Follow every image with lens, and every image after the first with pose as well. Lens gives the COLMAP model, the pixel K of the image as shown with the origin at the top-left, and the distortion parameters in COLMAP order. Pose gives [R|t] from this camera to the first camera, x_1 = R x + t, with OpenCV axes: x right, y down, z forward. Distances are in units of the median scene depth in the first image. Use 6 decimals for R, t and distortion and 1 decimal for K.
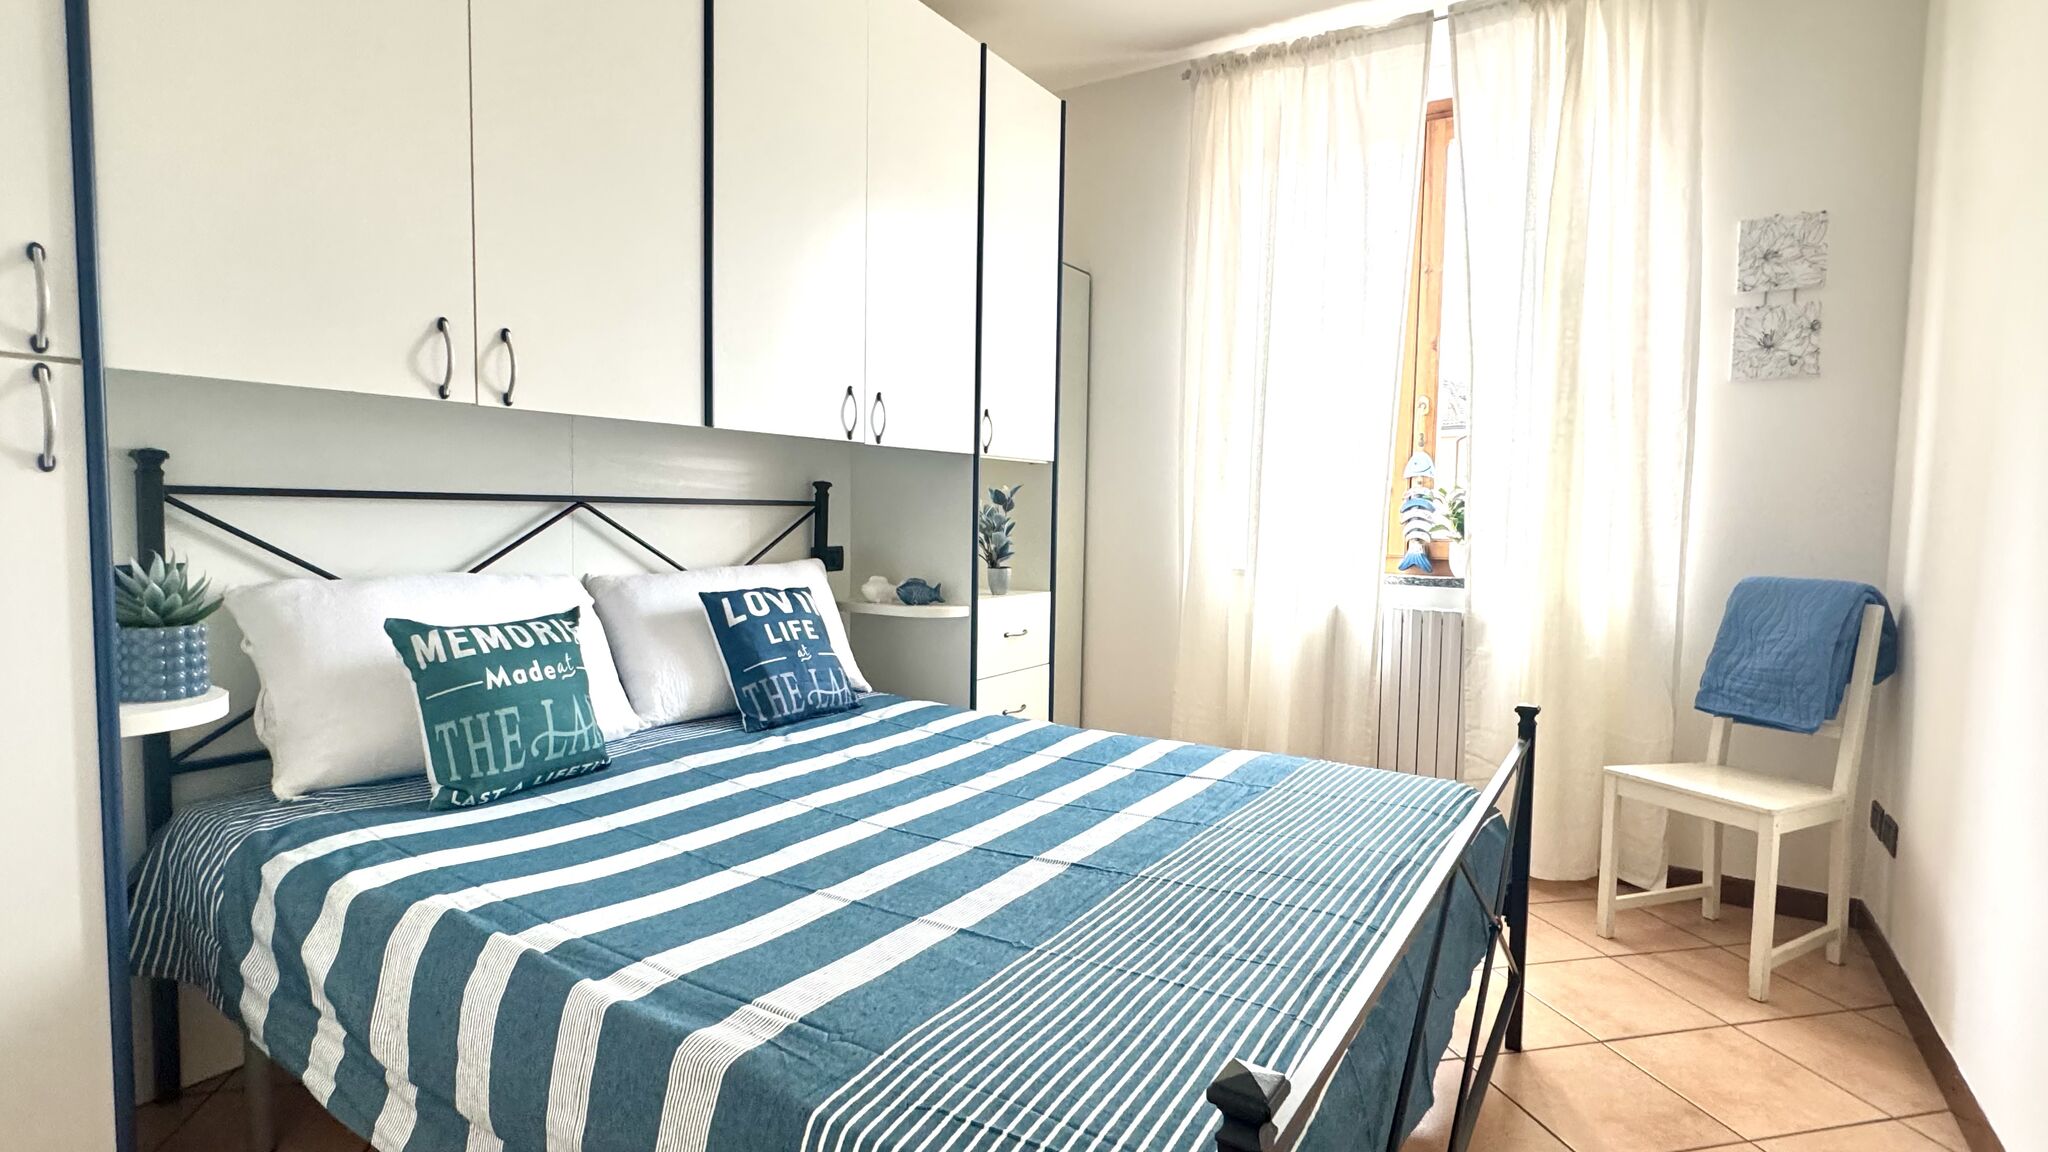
lens RADIAL K [[1006.3, 0, 1019.7], [0, 1006.3, 576.8], [0, 0, 1]] dist [0.000801, 0.000106]
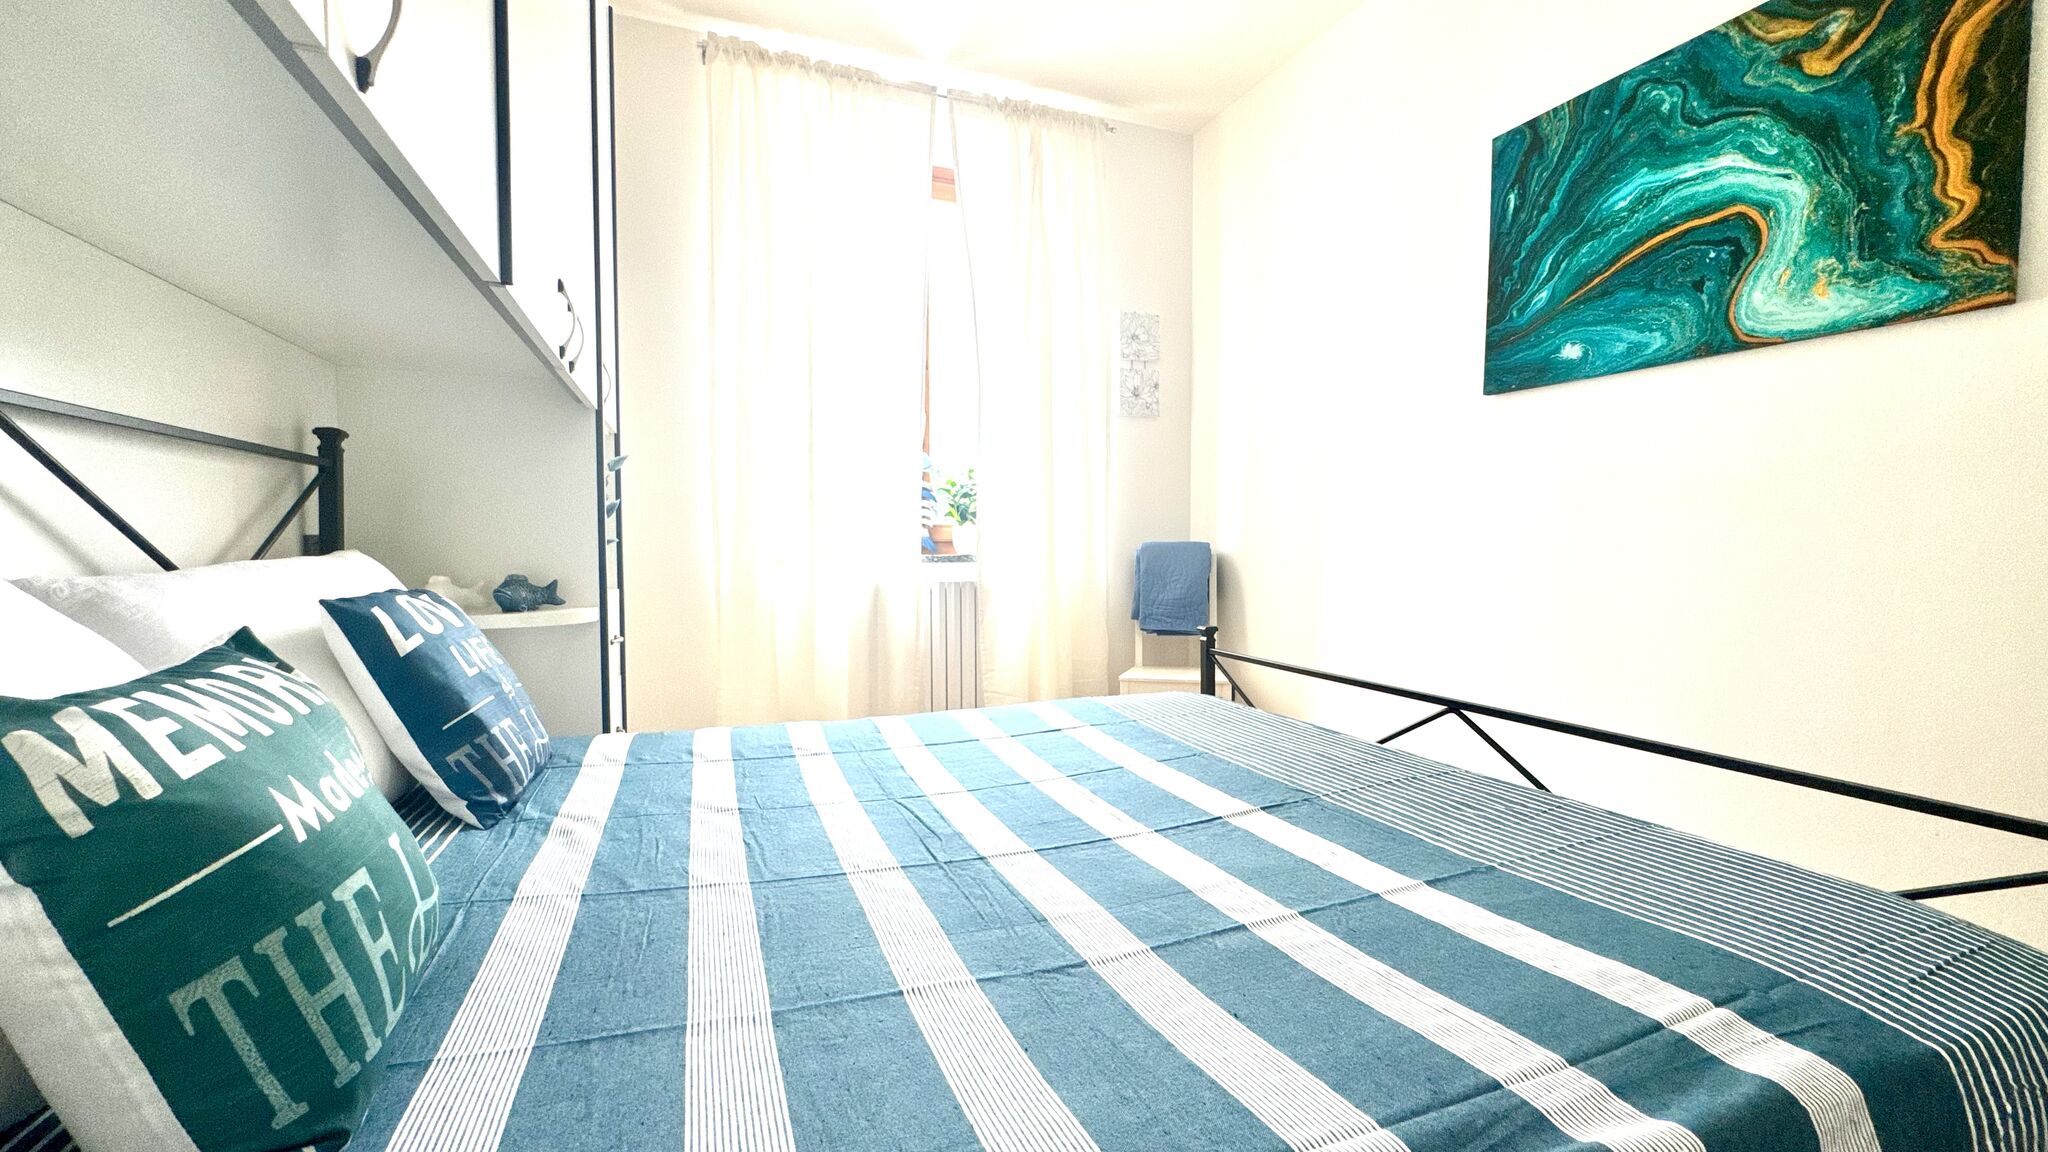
lens RADIAL K [[822.3, 0, 1027.8], [0, 822.3, 576.8], [0, 0, 1]] dist [-0.000744, 0.000067]
pose [[0.584582, -0.053302, 0.809582, -0.454025], [0.064566, 0.997731, 0.019068, 0.019370], [-0.808762, 0.041124, 0.586697, 0.447569]]
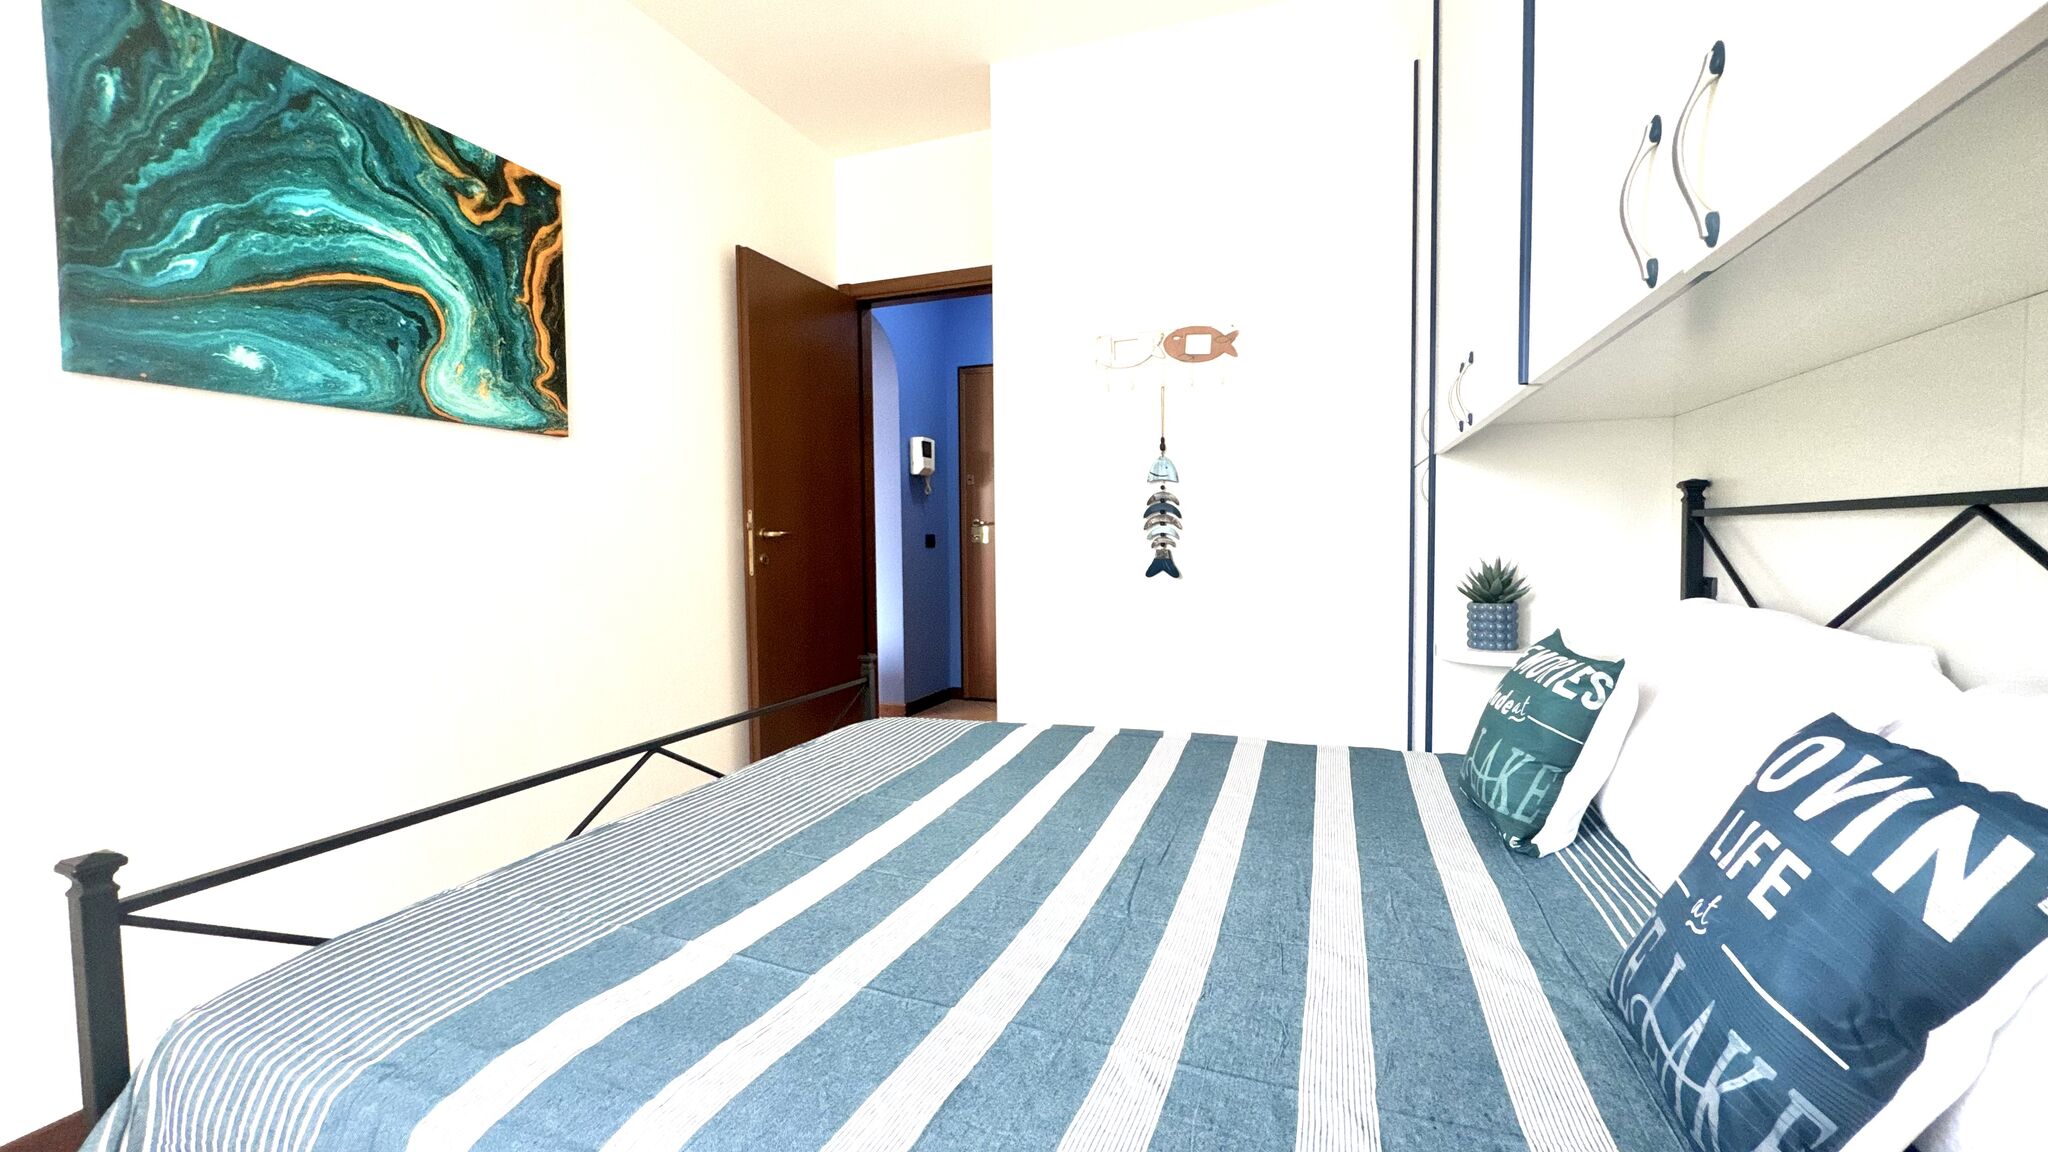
lens RADIAL K [[825.4, 0, 1018.4], [0, 825.4, 576.3], [0, 0, 1]] dist [-0.006721, 0.000180]
pose [[-0.980326, -0.001958, -0.197376, 0.082779], [-0.023855, 0.993796, 0.108626, -0.070363], [0.195939, 0.111198, -0.974291, 1.265692]]
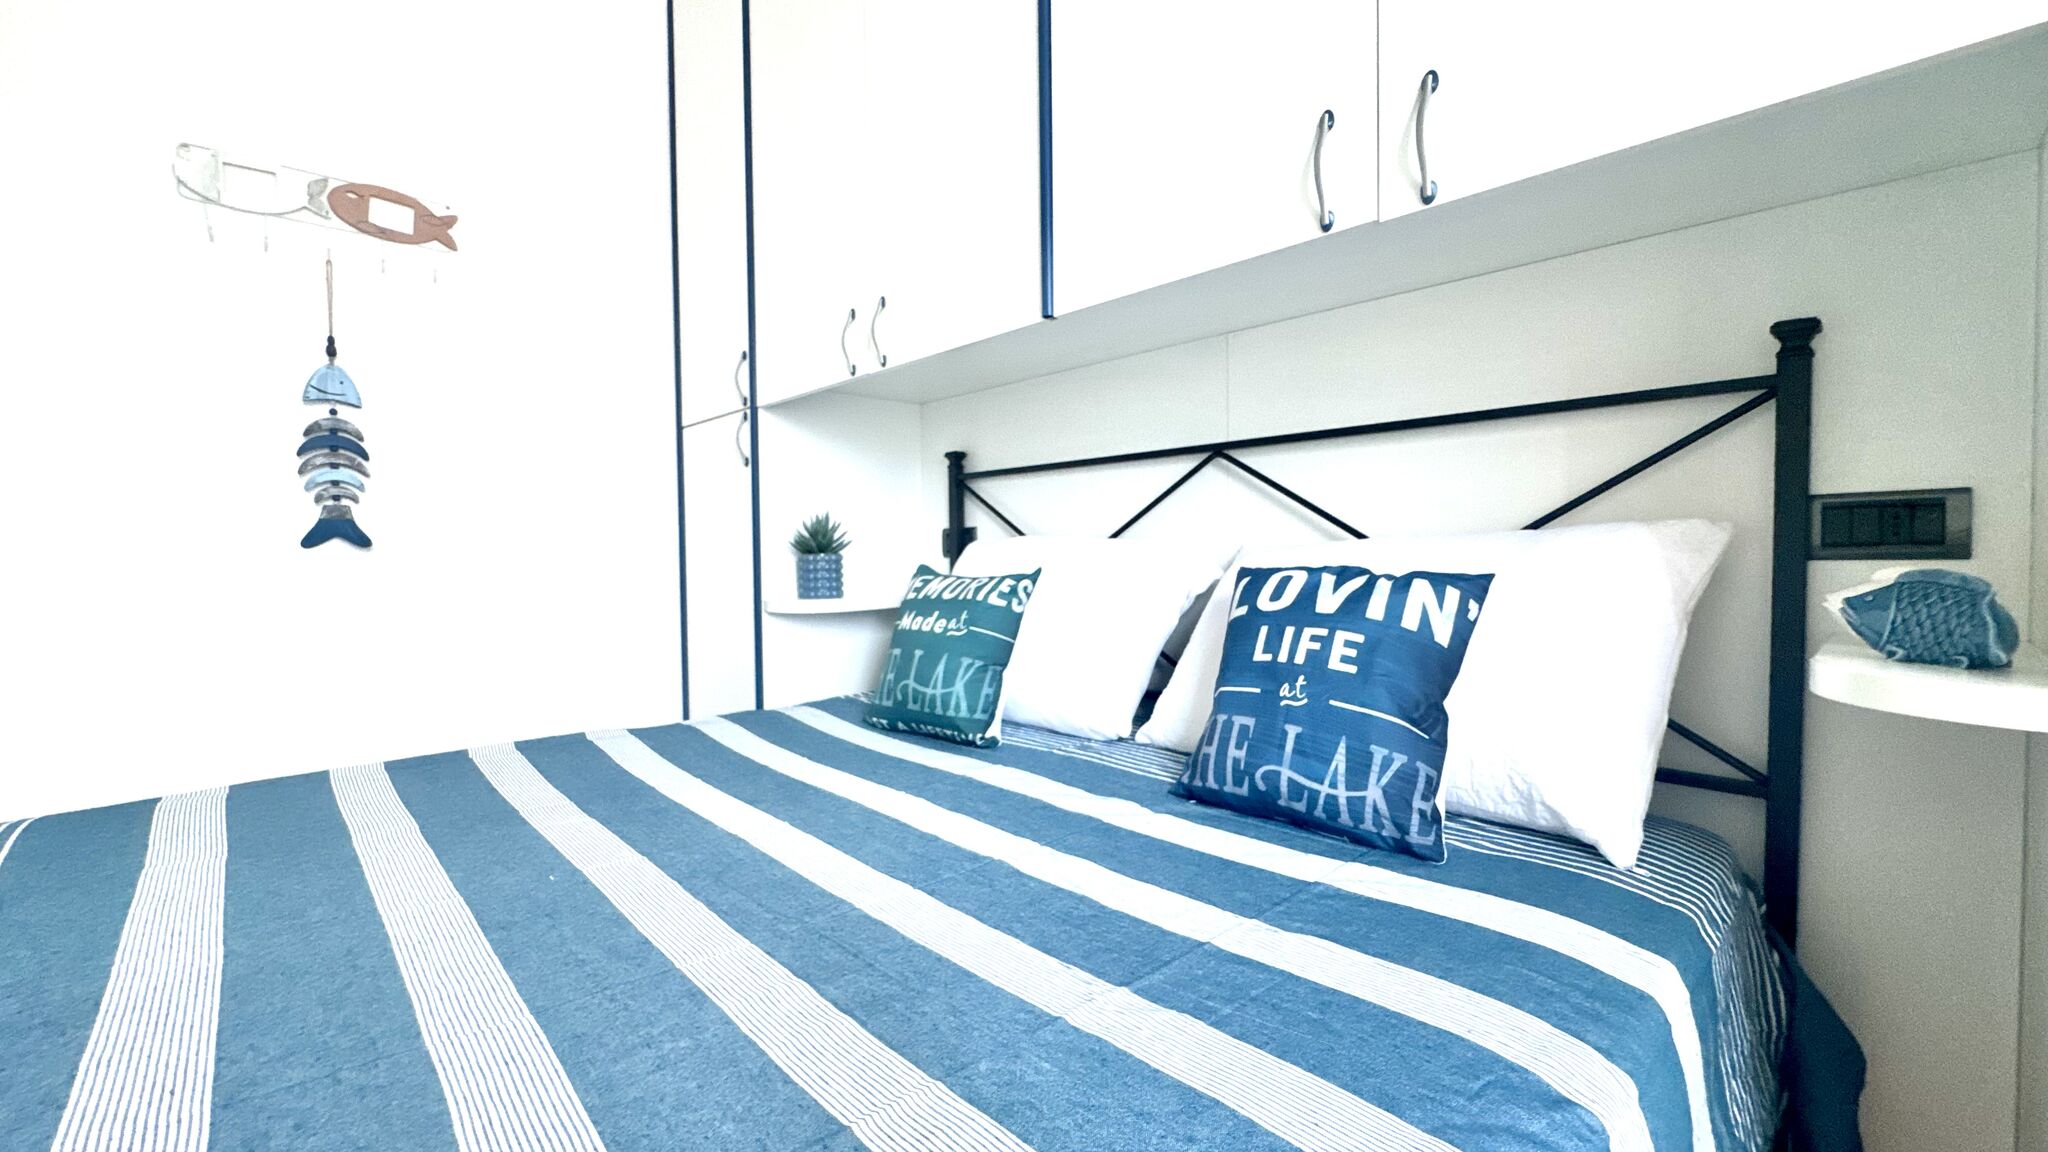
lens RADIAL K [[836.1, 0, 1031.5], [0, 836.1, 568.8], [0, 0, 1]] dist [-0.001668, -0.000146]
pose [[-0.255741, 0.003553, -0.966739, 0.235394], [-0.060317, 0.997986, 0.019624, 0.014261], [0.964862, 0.063329, -0.255011, 1.010933]]
